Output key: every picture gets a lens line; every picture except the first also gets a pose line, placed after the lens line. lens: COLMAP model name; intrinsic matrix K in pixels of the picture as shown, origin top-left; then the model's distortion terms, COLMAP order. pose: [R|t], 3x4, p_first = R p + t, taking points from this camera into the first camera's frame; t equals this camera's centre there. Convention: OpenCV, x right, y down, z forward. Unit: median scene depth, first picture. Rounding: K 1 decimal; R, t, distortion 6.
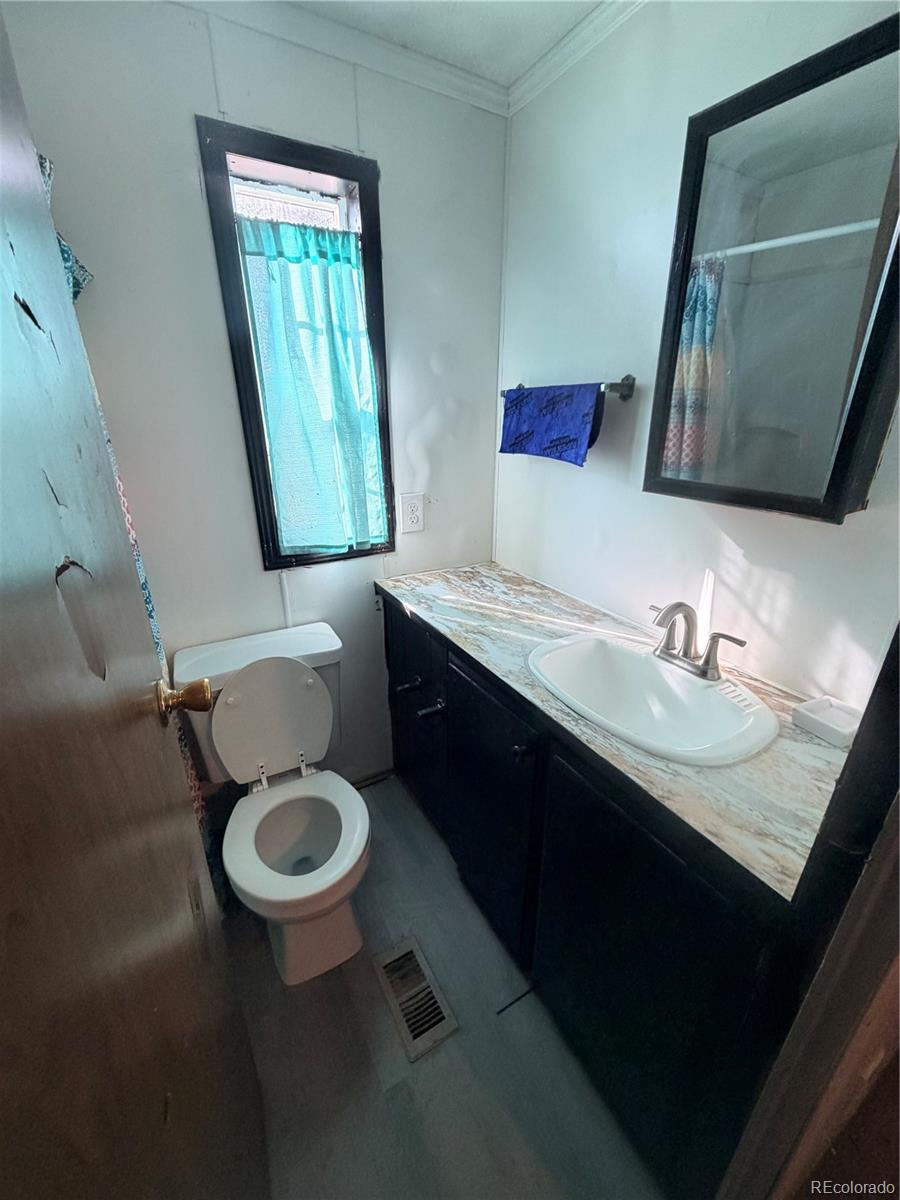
lens RADIAL K [[479.4, 0, 450.6], [0, 479.4, 601.9], [0, 0, 1]] dist [0.000528, 0.000031]
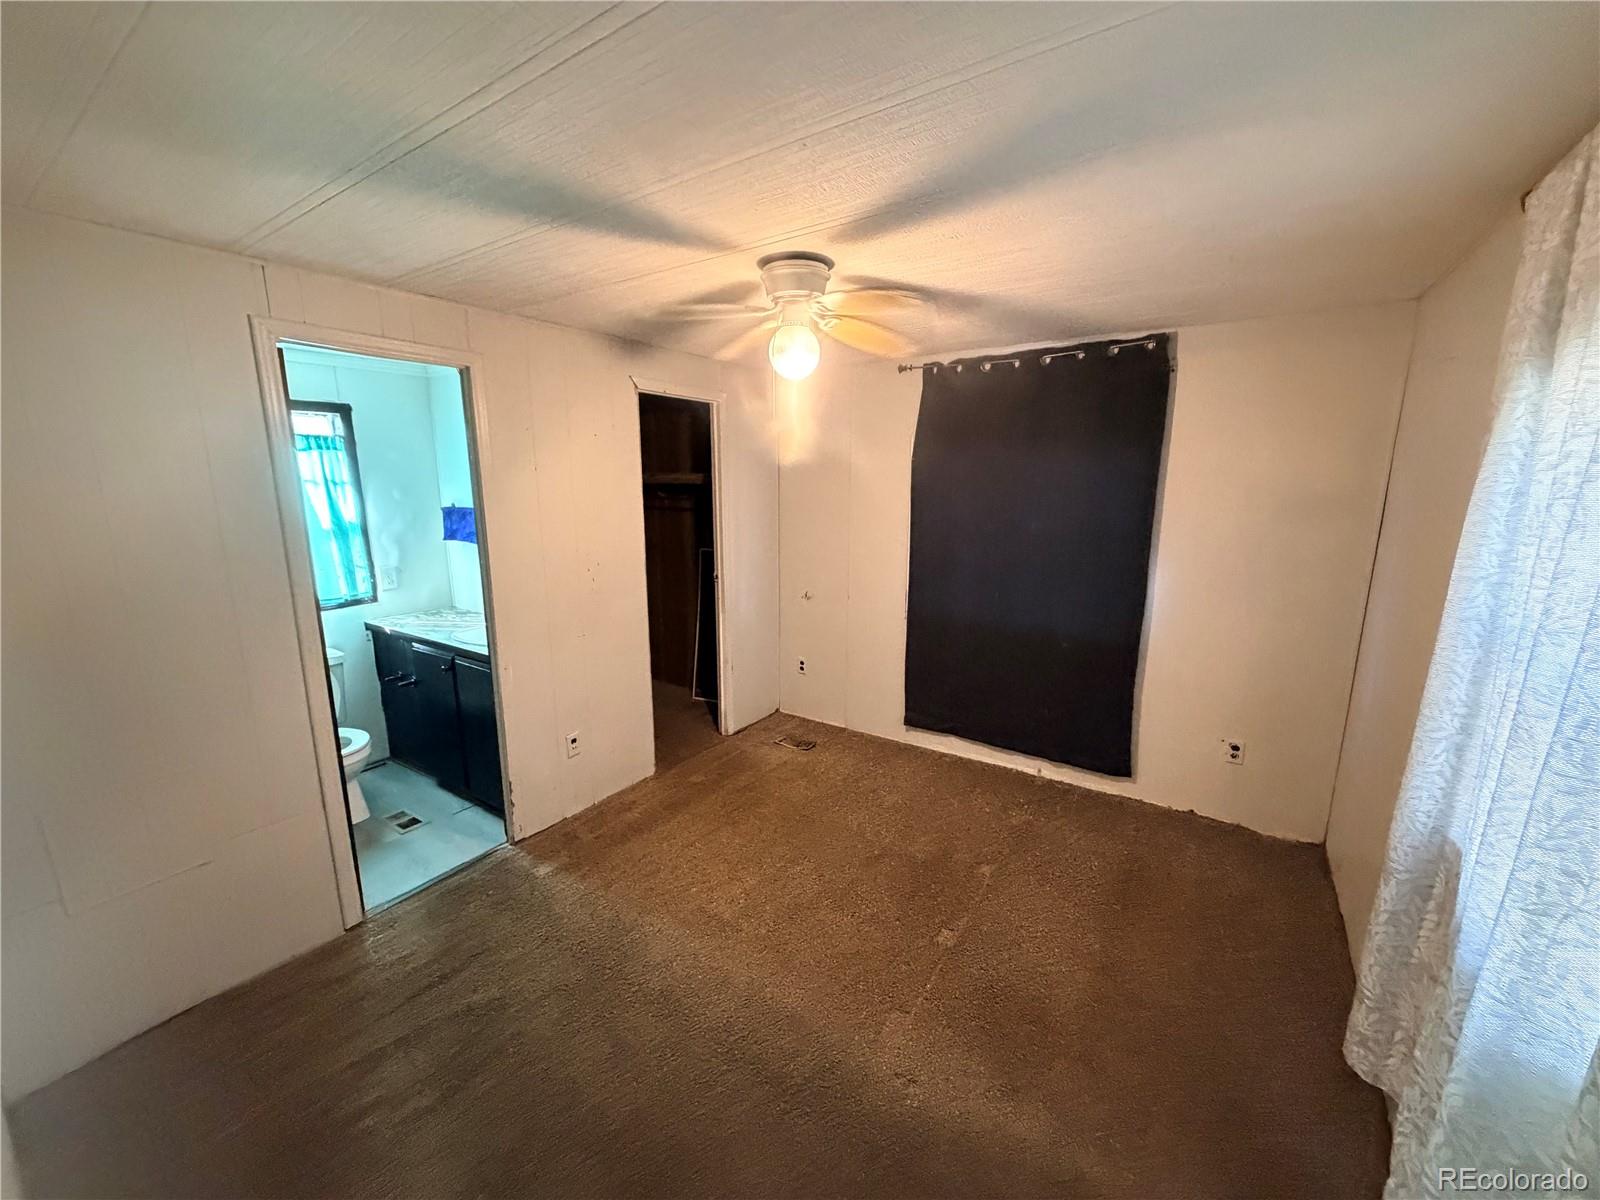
lens RADIAL K [[639.2, 0, 792.3], [0, 639.2, 601.4], [0, 0, 1]] dist [0.000528, 0.000031]
pose [[0.903030, -0.093343, 0.419313, 0.274654], [0.167232, 0.975493, -0.142994, 0.495977], [-0.395690, 0.199251, 0.896509, -1.698693]]
